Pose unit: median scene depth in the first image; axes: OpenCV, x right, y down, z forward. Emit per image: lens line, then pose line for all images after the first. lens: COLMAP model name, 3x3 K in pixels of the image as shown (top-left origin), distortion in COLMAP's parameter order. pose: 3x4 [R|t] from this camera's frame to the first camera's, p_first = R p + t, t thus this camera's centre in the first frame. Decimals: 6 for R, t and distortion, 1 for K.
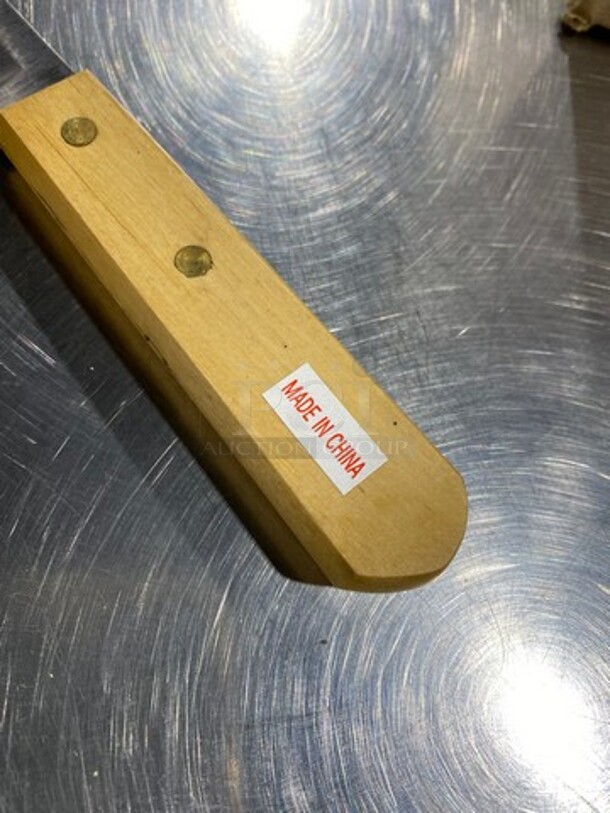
lens RADIAL K [[606.4, 0, 305.0], [0, 606.4, 406.5], [0, 0, 1]] dist [0.001267, -0.003679]
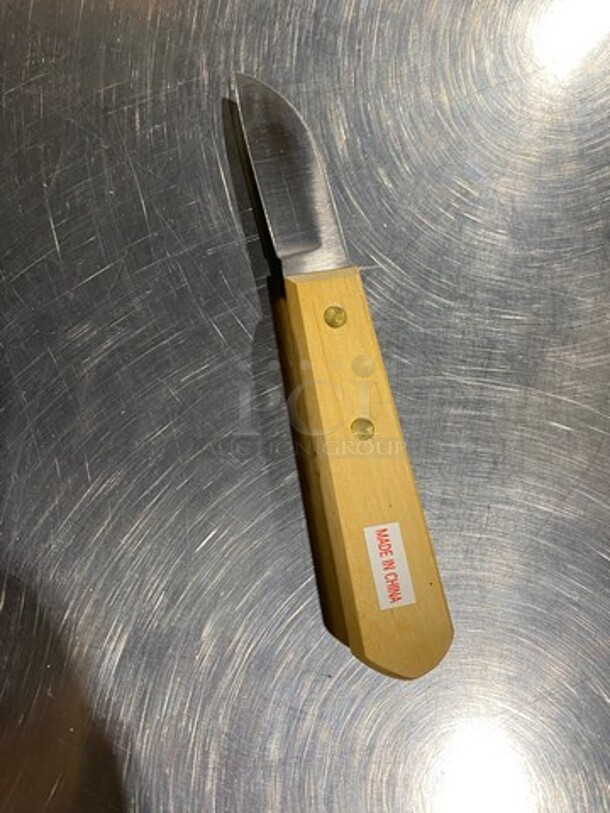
lens RADIAL K [[627.2, 0, 305.0], [0, 627.2, 406.5], [0, 0, 1]] dist [0.008098, -0.000476]
pose [[0.881802, 0.449033, -0.144201, -0.113444], [-0.441163, 0.893450, 0.084398, -0.380296], [0.166734, -0.010806, 0.985943, -0.671211]]
